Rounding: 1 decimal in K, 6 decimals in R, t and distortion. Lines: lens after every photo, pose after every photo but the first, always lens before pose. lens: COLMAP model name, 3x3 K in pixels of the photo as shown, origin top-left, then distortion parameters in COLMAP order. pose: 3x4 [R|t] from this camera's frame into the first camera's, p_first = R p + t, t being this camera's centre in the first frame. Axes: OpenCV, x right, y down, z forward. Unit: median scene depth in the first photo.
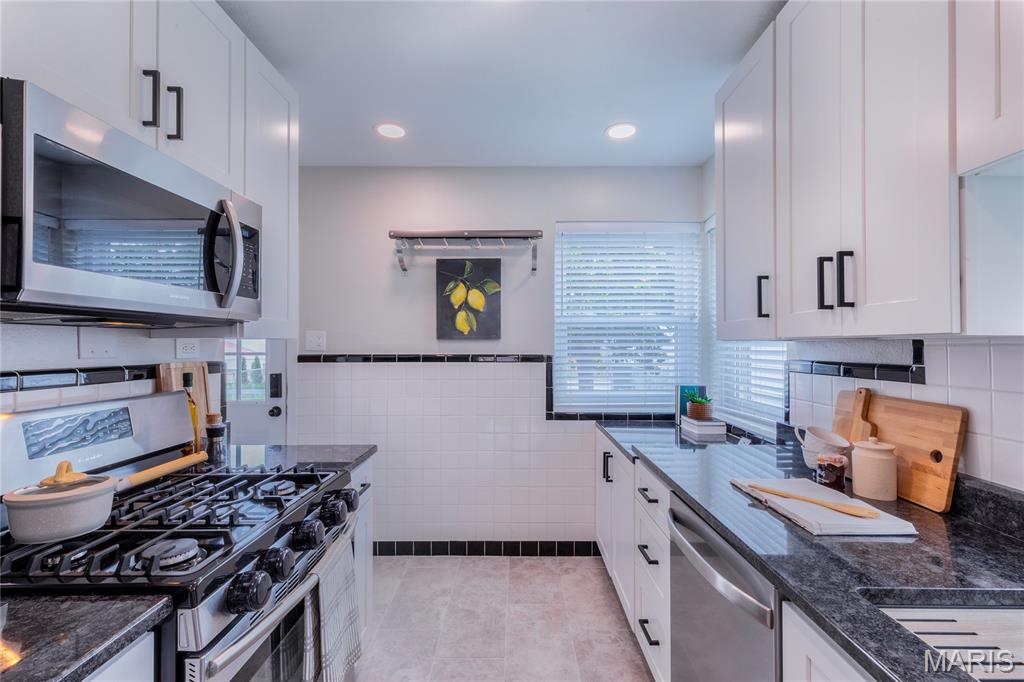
lens RADIAL K [[467.1, 0, 513.9], [0, 467.1, 340.5], [0, 0, 1]] dist [0.007768, -0.003101]
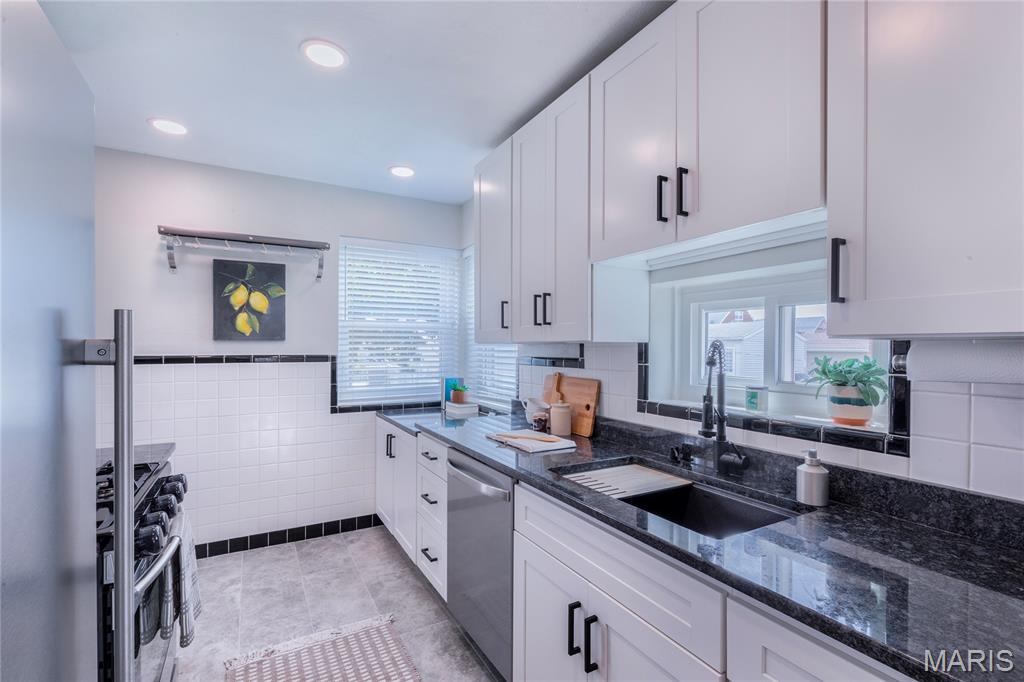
lens RADIAL K [[467.1, 0, 512.0], [0, 467.1, 346.1], [0, 0, 1]] dist [0.007768, -0.003101]
pose [[0.869949, 0.002907, 0.493133, -0.128762], [-0.007165, 0.999952, 0.006746, -0.001352], [-0.493090, -0.009402, 0.869928, -0.220394]]
